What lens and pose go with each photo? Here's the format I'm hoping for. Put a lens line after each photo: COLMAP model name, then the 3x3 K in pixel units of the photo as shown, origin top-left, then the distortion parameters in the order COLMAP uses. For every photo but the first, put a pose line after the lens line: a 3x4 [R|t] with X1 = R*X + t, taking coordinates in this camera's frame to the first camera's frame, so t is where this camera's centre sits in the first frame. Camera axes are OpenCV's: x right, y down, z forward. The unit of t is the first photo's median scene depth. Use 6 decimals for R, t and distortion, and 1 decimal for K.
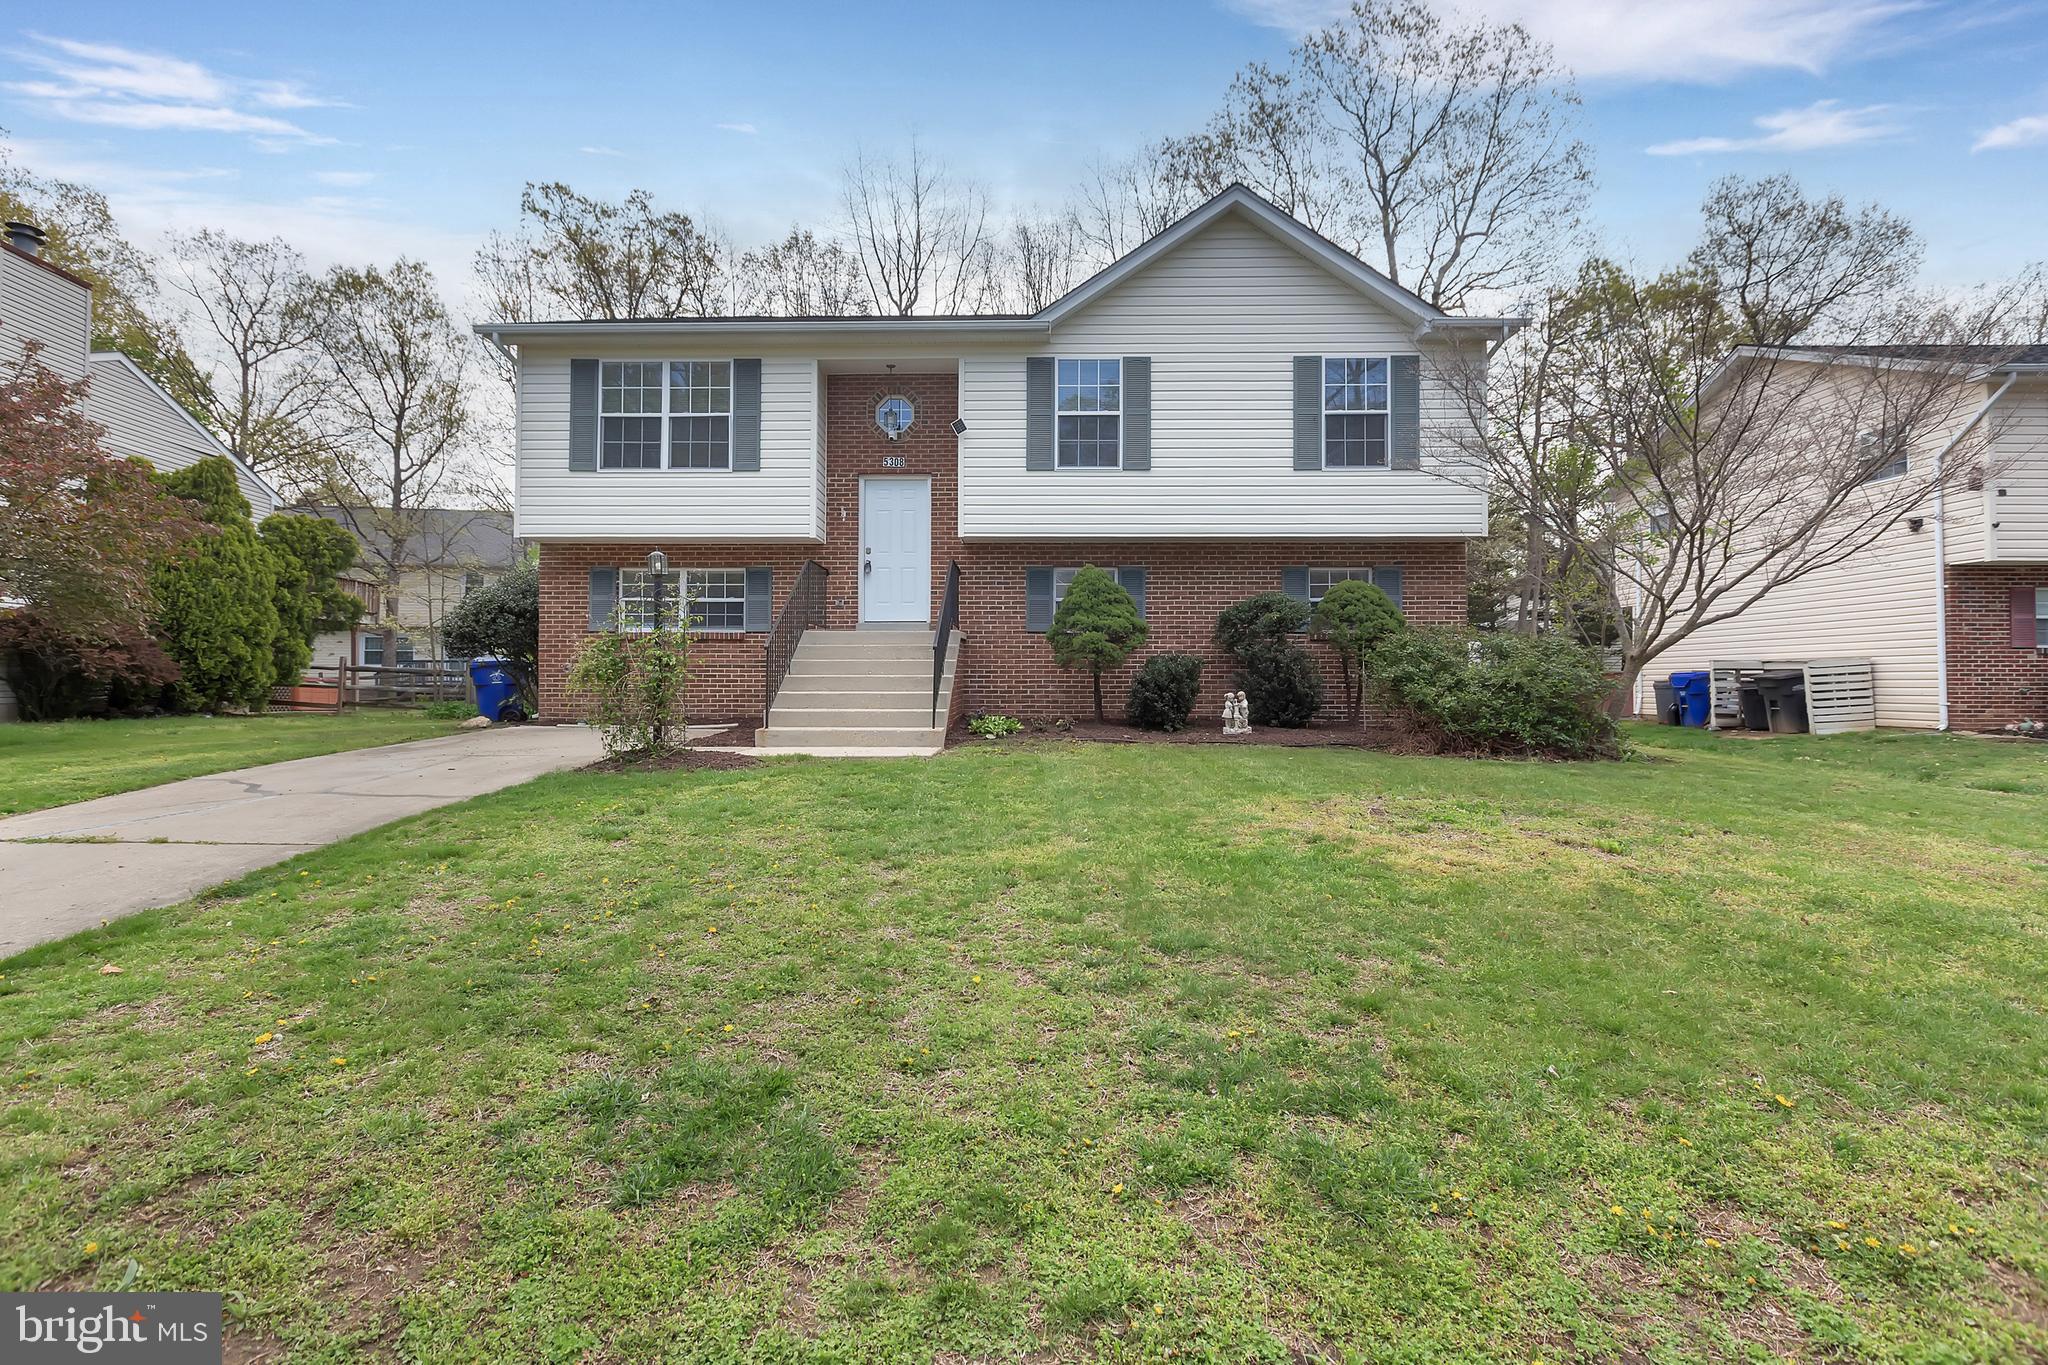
lens RADIAL K [[938.5, 0, 1019.6], [0, 938.5, 678.3], [0, 0, 1]] dist [0.004525, -0.001407]
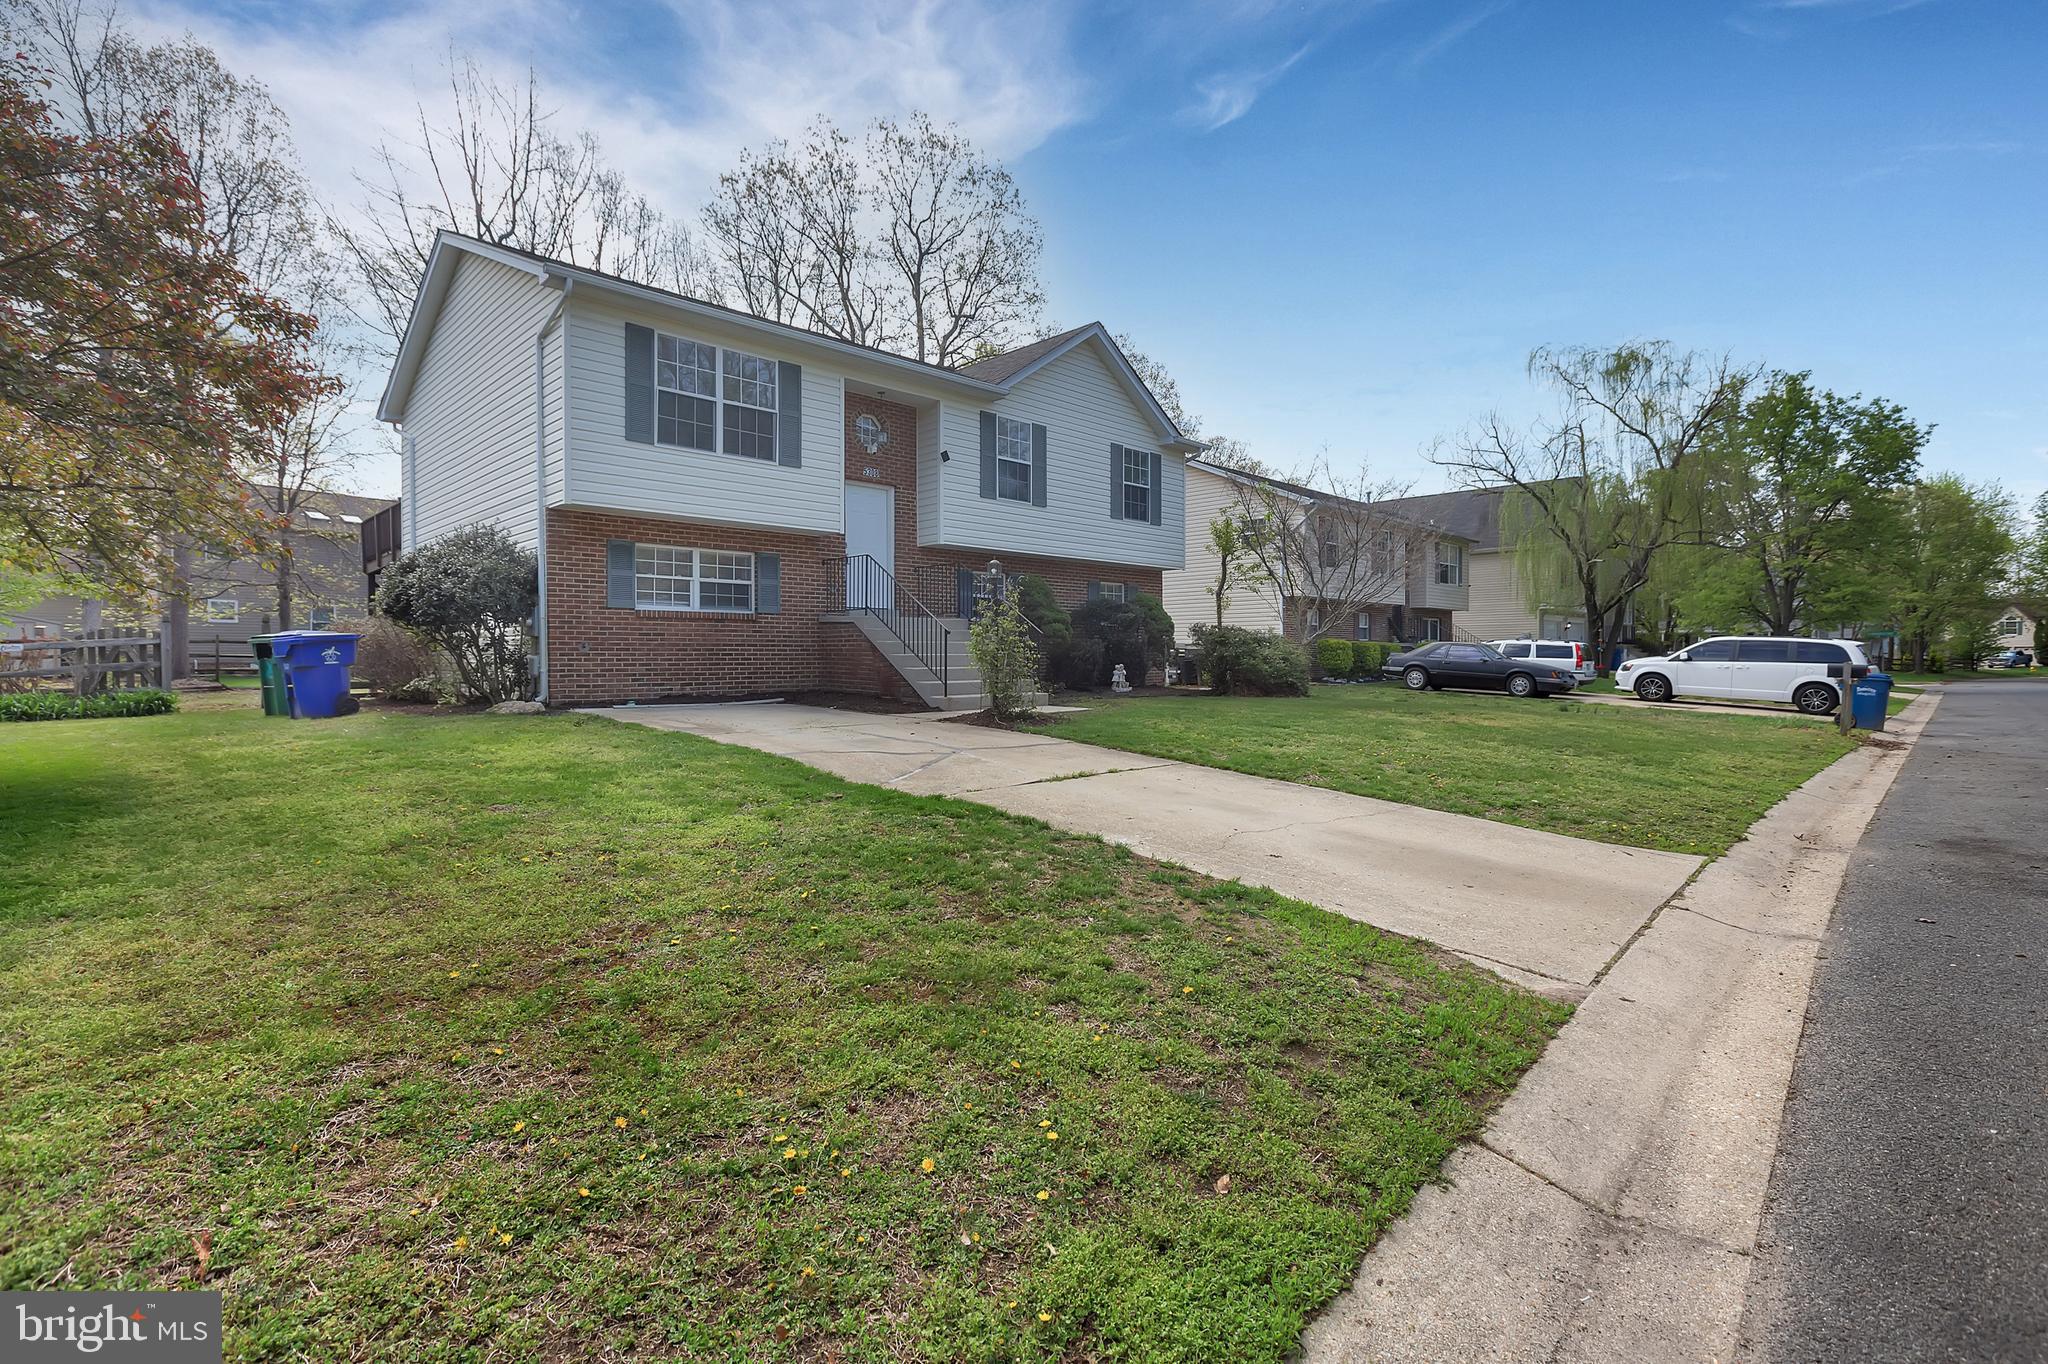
lens RADIAL K [[938.5, 0, 1029.9], [0, 938.5, 677.5], [0, 0, 1]] dist [0.004525, -0.001407]
pose [[0.703121, -0.015097, 0.710910, -0.872330], [-0.004107, 0.999672, 0.025291, -0.004929], [-0.711058, -0.020702, 0.702828, 0.029472]]
